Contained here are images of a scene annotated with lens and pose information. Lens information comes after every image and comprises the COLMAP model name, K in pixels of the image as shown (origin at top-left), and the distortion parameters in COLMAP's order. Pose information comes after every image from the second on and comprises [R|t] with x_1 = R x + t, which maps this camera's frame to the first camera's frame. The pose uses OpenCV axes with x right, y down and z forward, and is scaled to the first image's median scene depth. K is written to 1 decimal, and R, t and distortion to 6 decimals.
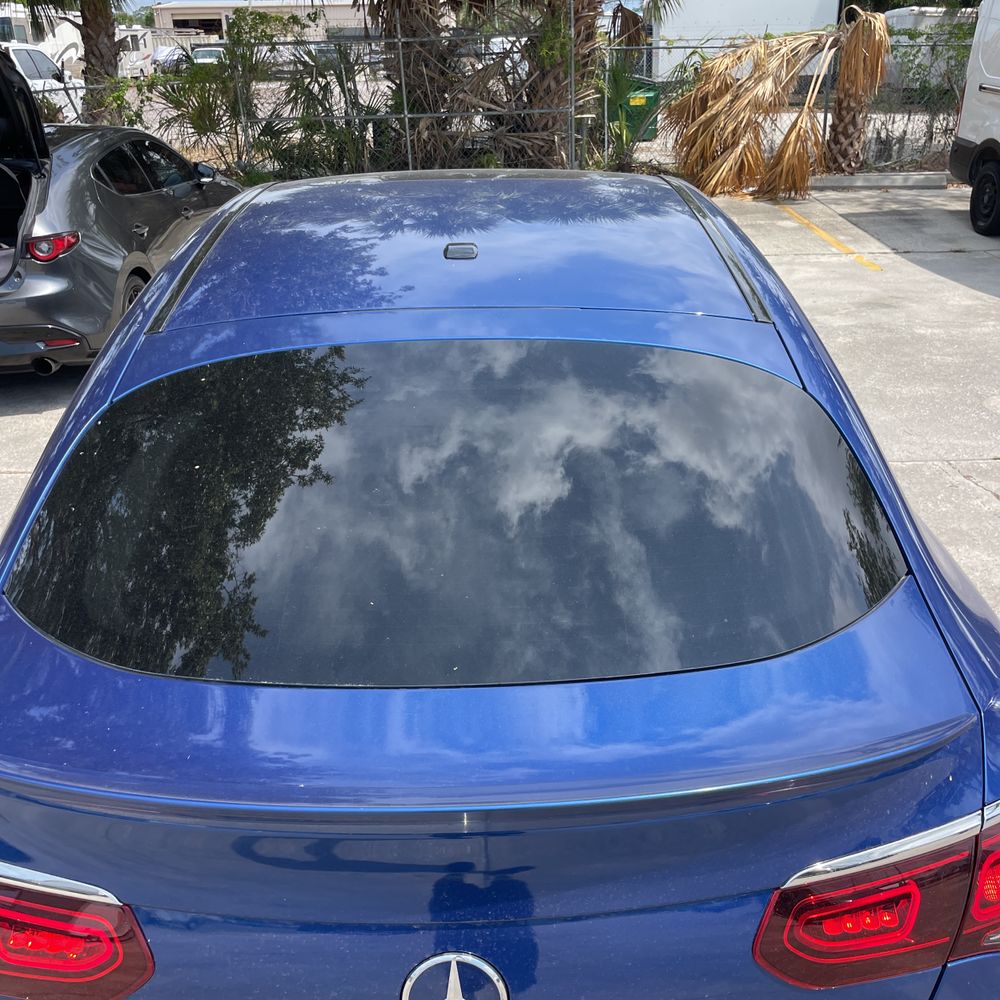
lens RADIAL K [[1017.6, 0, 510.0], [0, 1017.6, 496.8], [0, 0, 1]] dist [0.078046, -0.106906]
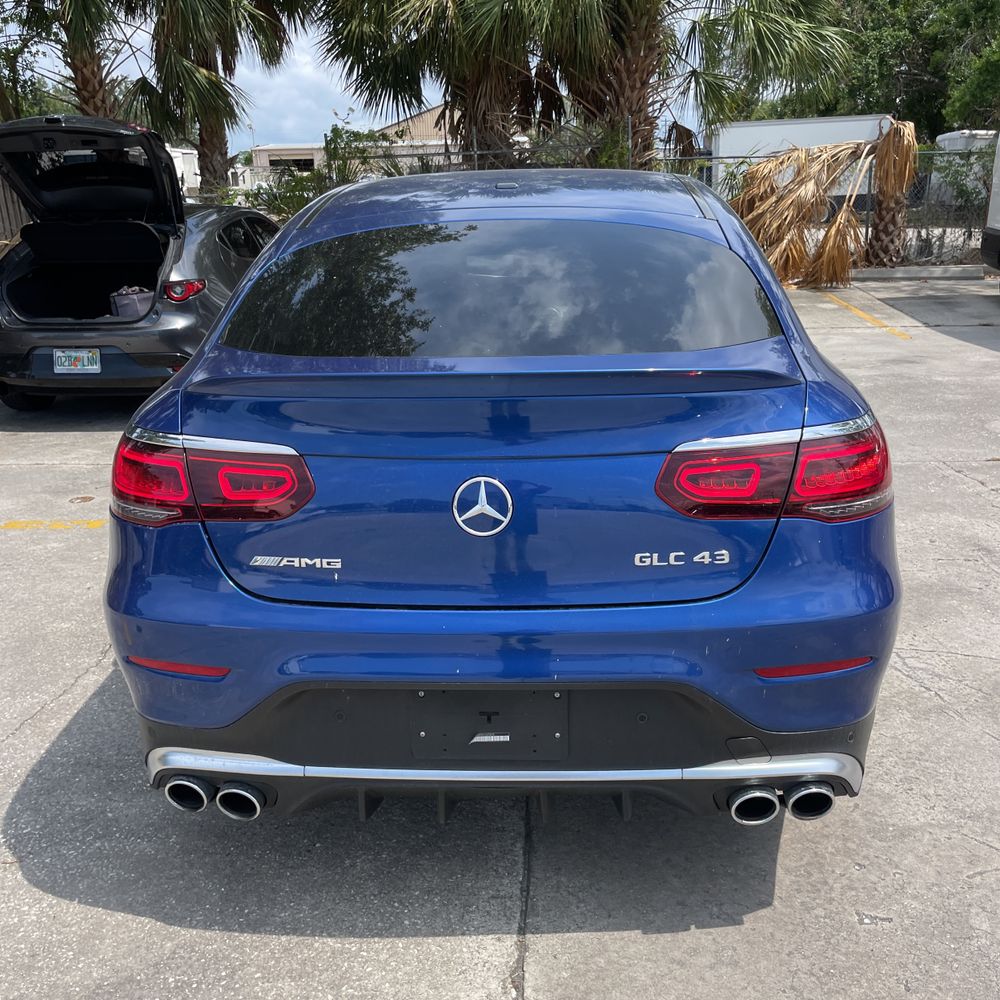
lens RADIAL K [[1019.8, 0, 498.2], [0, 1019.8, 501.9], [0, 0, 1]] dist [0.084046, -0.121443]
pose [[0.996919, 0.014734, -0.077045, 0.009916], [-0.023528, 0.993142, -0.114518, 0.063617], [0.074829, 0.115978, 0.990429, -0.067571]]
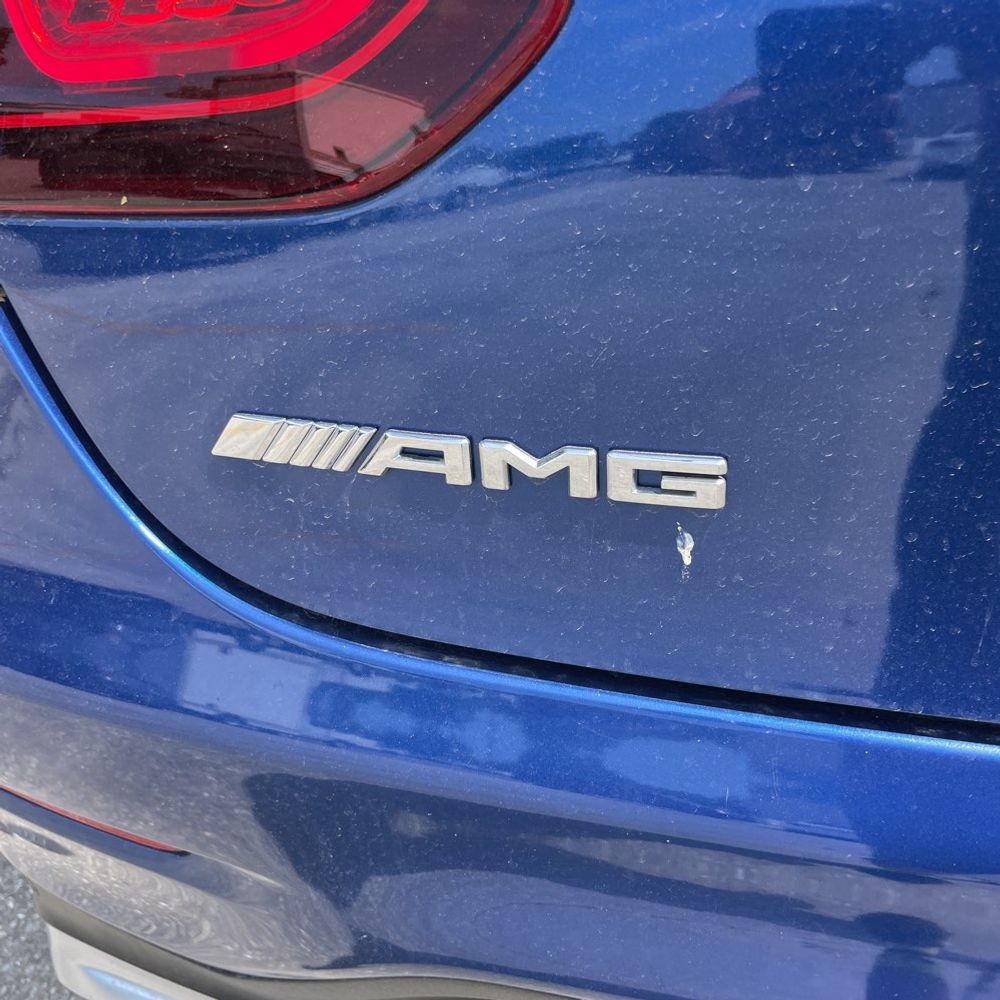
lens RADIAL K [[1016.0, 0, 500.0], [0, 1016.0, 500.0], [0, 0, 1]] dist [0.083466, -0.116415]
pose [[0.982319, 0.049809, -0.180467, -0.030291], [-0.012052, 0.978783, 0.204543, 0.049693], [0.186826, -0.198752, 0.962078, 0.072796]]
